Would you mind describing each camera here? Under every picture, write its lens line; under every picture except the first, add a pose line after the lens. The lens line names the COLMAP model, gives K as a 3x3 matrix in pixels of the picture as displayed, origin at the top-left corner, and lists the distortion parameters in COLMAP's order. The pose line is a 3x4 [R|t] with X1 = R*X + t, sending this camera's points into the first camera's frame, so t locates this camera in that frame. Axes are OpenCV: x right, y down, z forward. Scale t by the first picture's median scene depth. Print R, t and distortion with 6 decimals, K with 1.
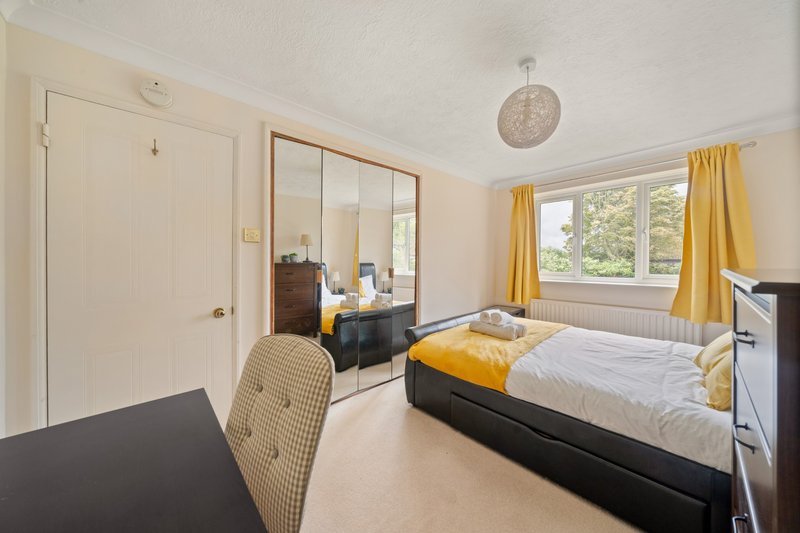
lens RADIAL K [[275.6, 0, 399.6], [0, 275.6, 261.1], [0, 0, 1]] dist [0.000001, -0.000012]
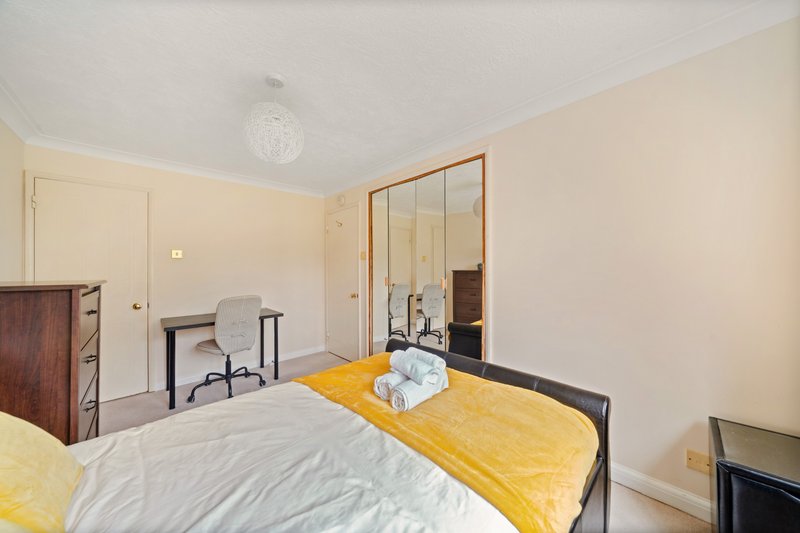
lens RADIAL K [[275.6, 0, 399.6], [0, 275.6, 261.1], [0, 0, 1]] dist [0.000001, -0.000012]
pose [[-0.015183, -0.008992, -0.999844, 0.959253], [-0.000988, 0.999959, -0.008978, -0.027440], [0.999884, 0.000852, -0.015191, 0.957616]]
